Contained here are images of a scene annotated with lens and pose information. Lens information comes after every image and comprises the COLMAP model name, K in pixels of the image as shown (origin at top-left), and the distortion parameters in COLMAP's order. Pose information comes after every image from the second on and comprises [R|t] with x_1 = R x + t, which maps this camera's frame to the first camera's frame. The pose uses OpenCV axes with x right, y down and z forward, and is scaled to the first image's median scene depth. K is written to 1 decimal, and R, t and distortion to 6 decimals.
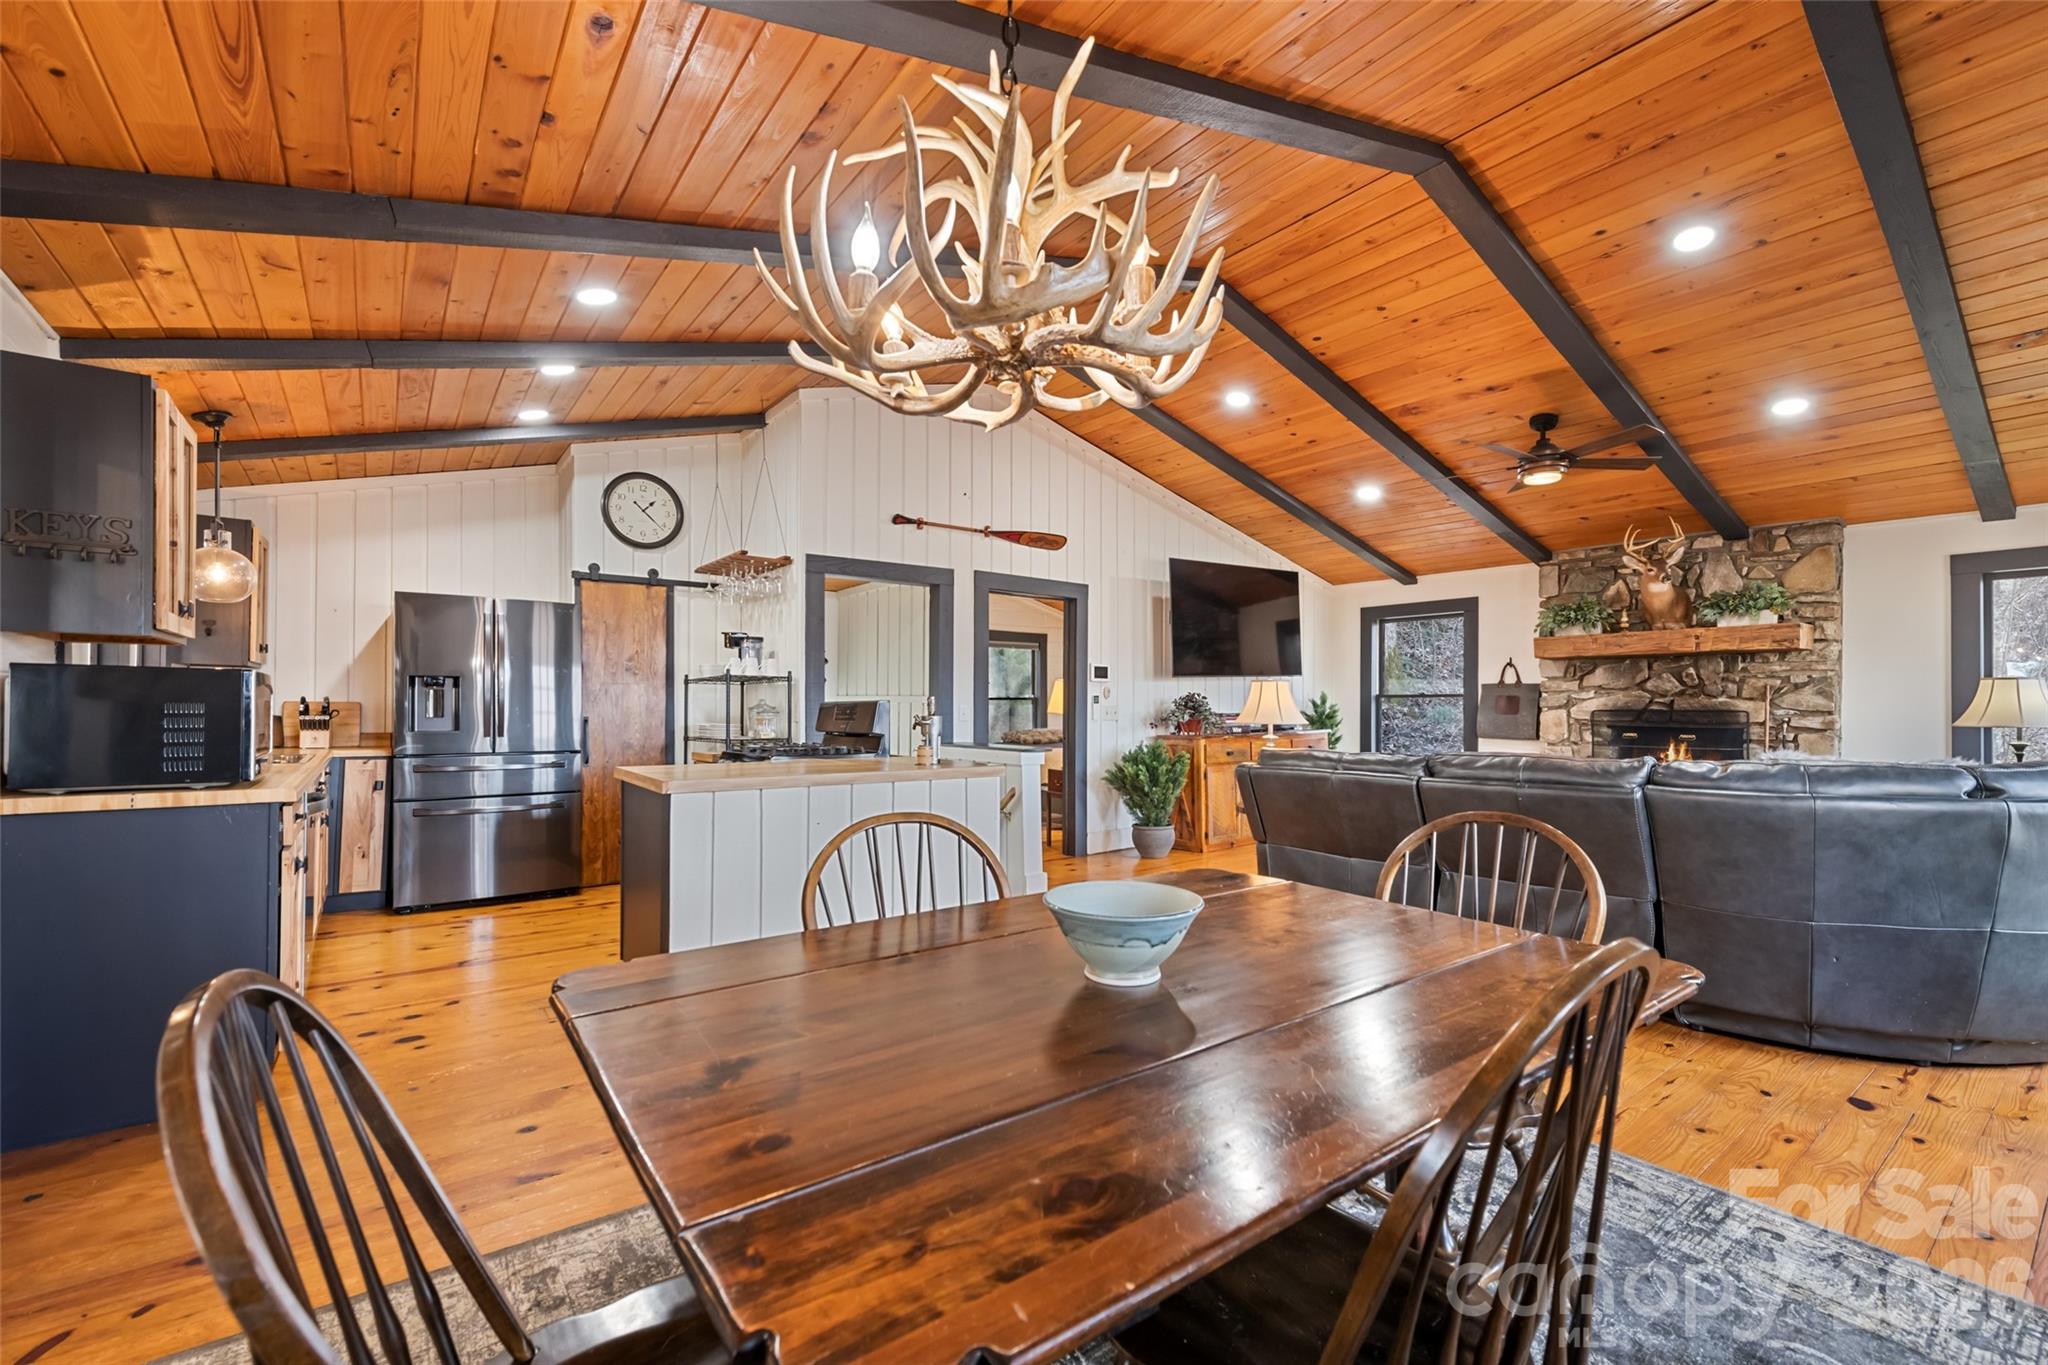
lens RADIAL K [[820.8, 0, 1026.1], [0, 820.8, 701.3], [0, 0, 1]] dist [0.013657, -0.002652]
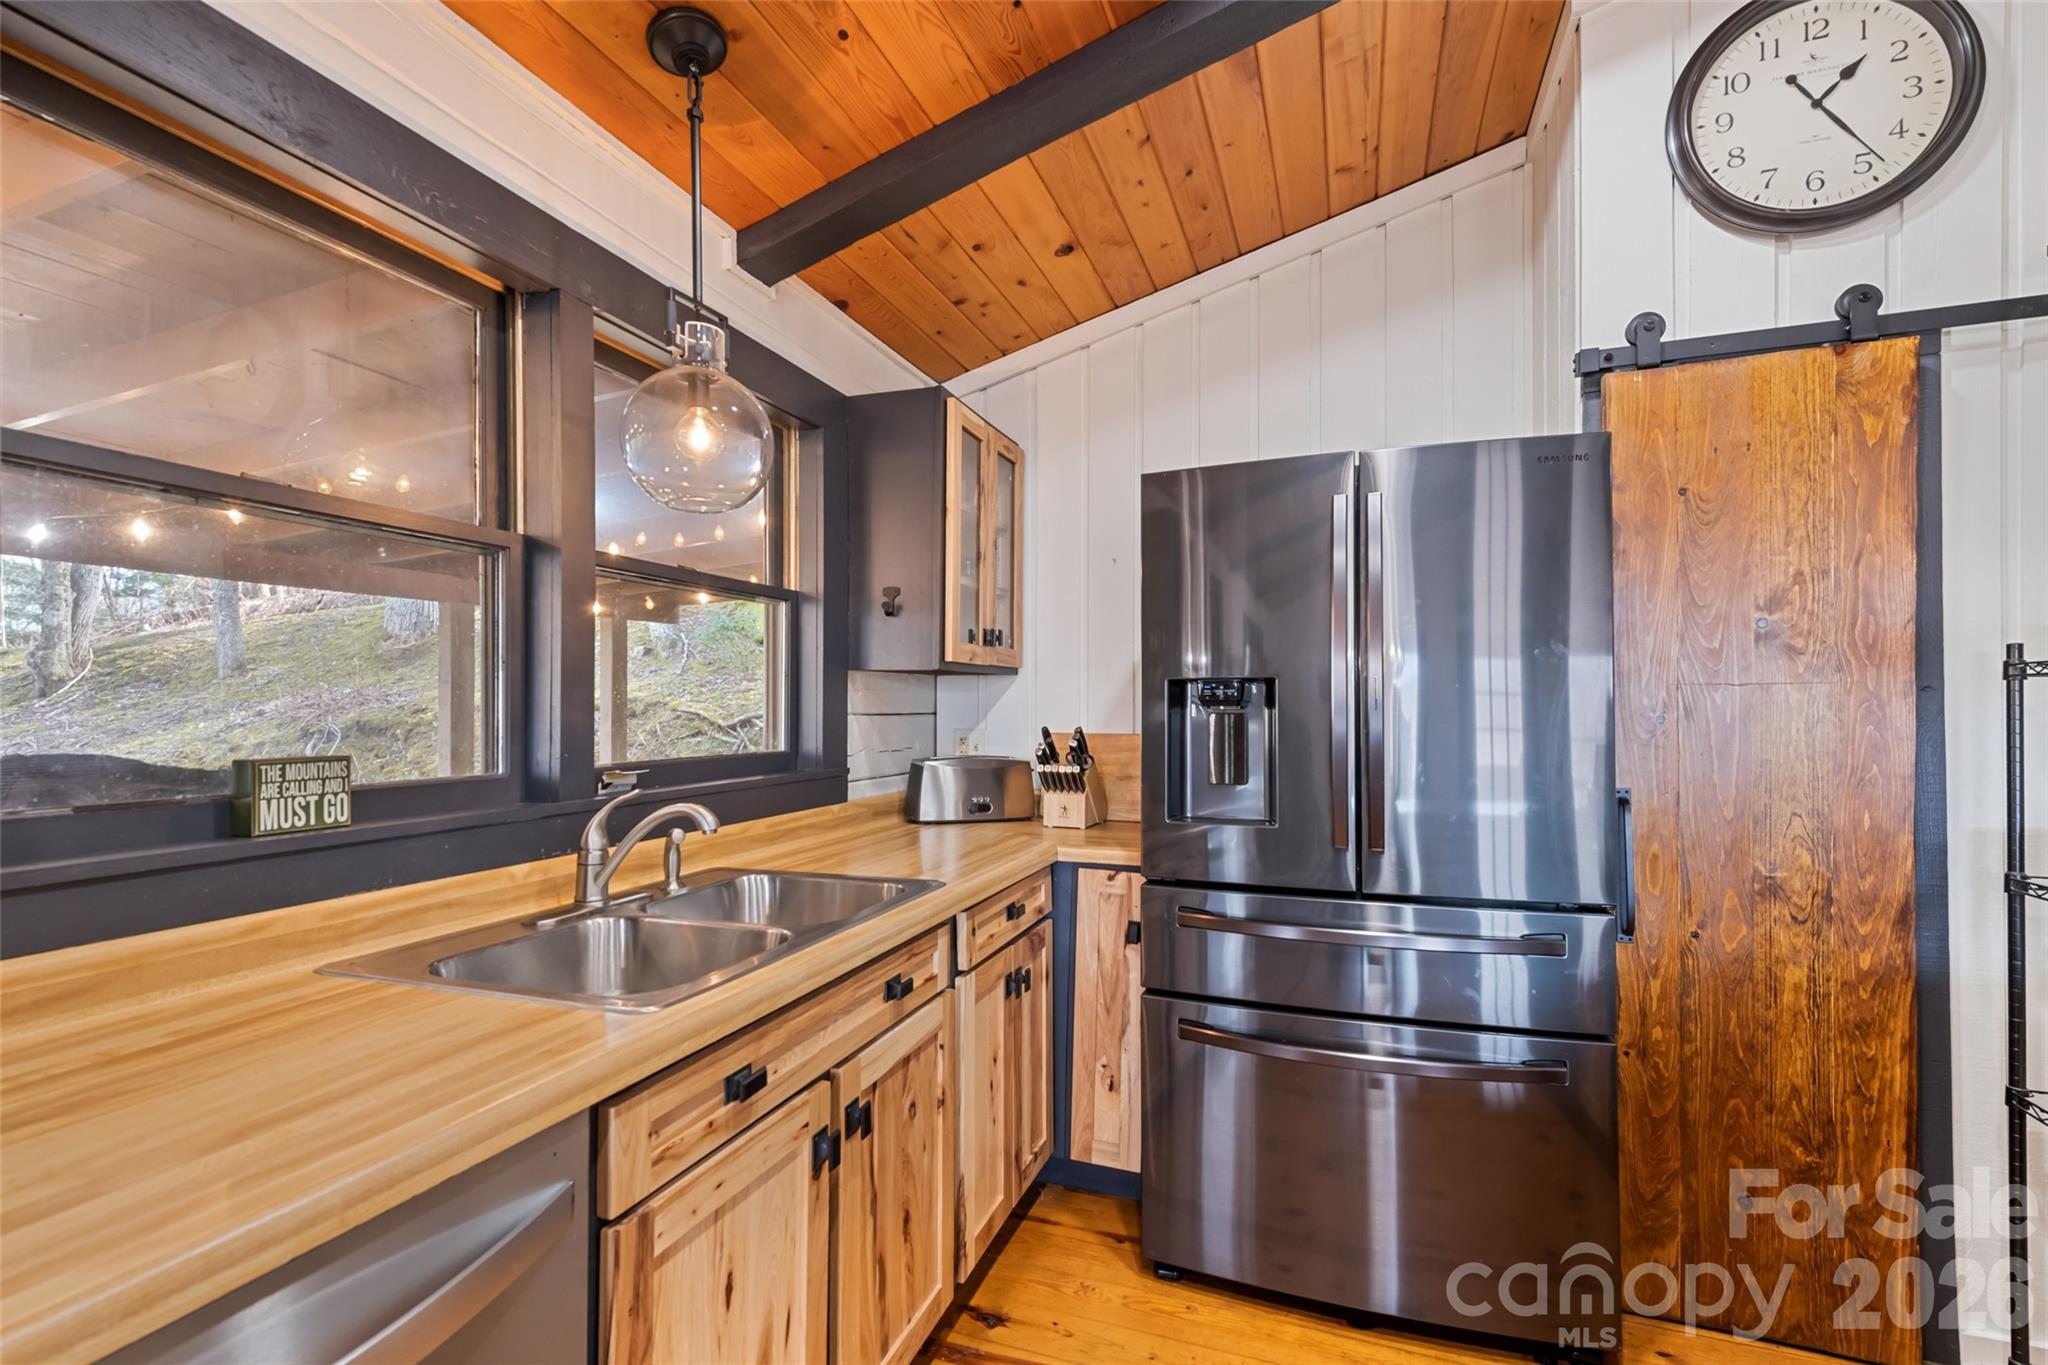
lens RADIAL K [[923.1, 0, 1030.6], [0, 923.1, 710.9], [0, 0, 1]] dist [0.012034, -0.002757]
pose [[0.540467, -0.005781, -0.841345, -0.327183], [0.005010, 0.999981, -0.003653, -0.011033], [0.841350, -0.002241, 0.540486, 0.562462]]
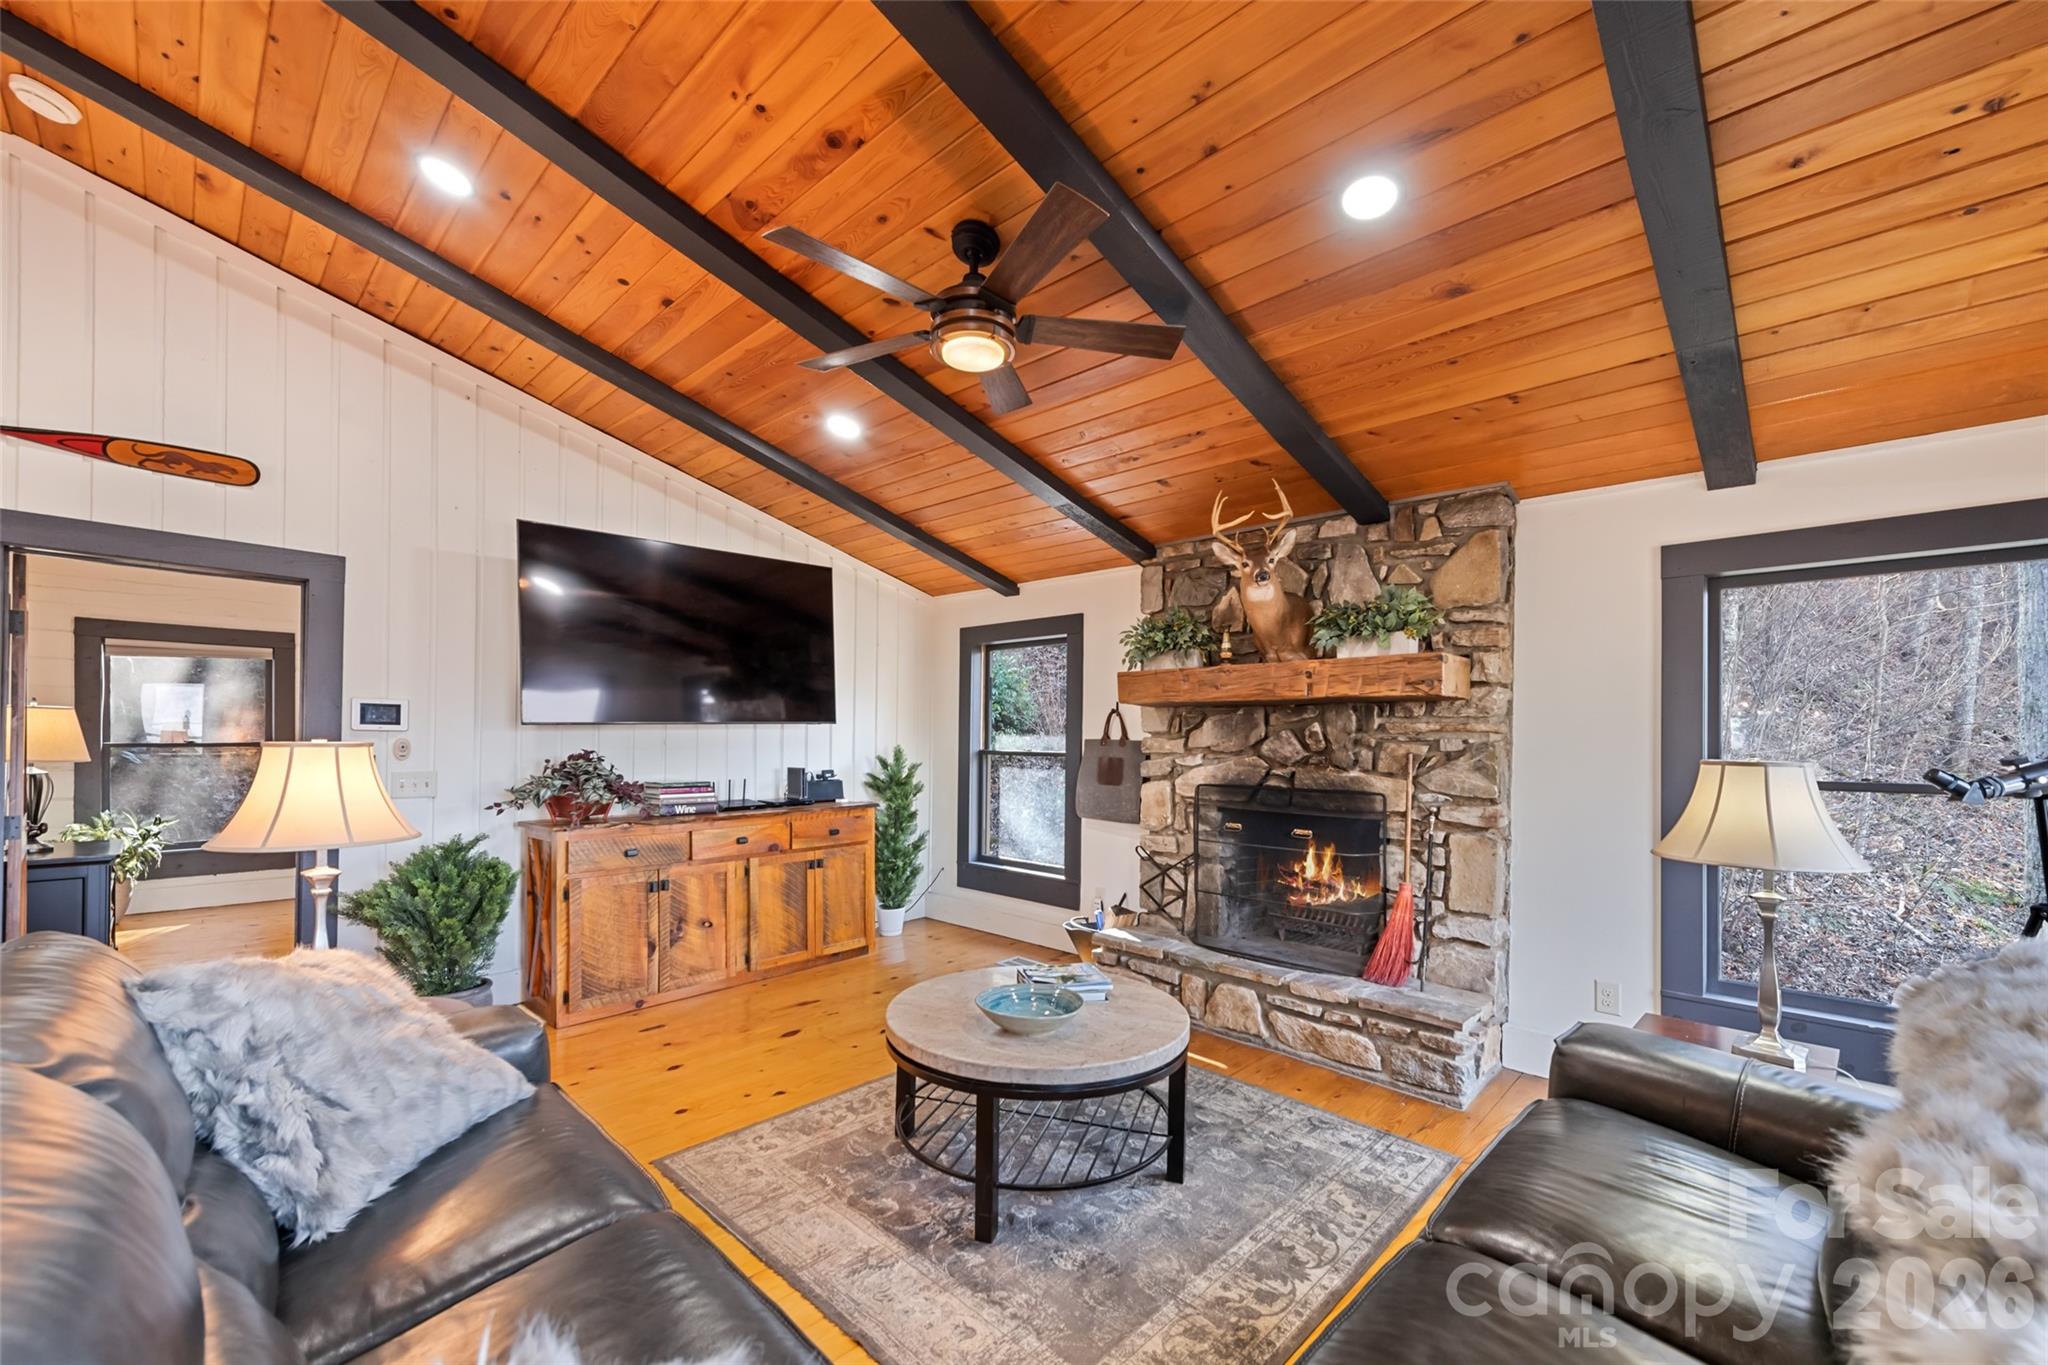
lens RADIAL K [[820.8, 0, 998.8], [0, 820.8, 735.6], [0, 0, 1]] dist [0.013657, -0.002652]
pose [[0.989016, 0.013225, 0.147216, 0.501377], [-0.012728, 0.999910, -0.004314, -0.026849], [-0.147259, 0.002393, 0.989095, 0.435188]]
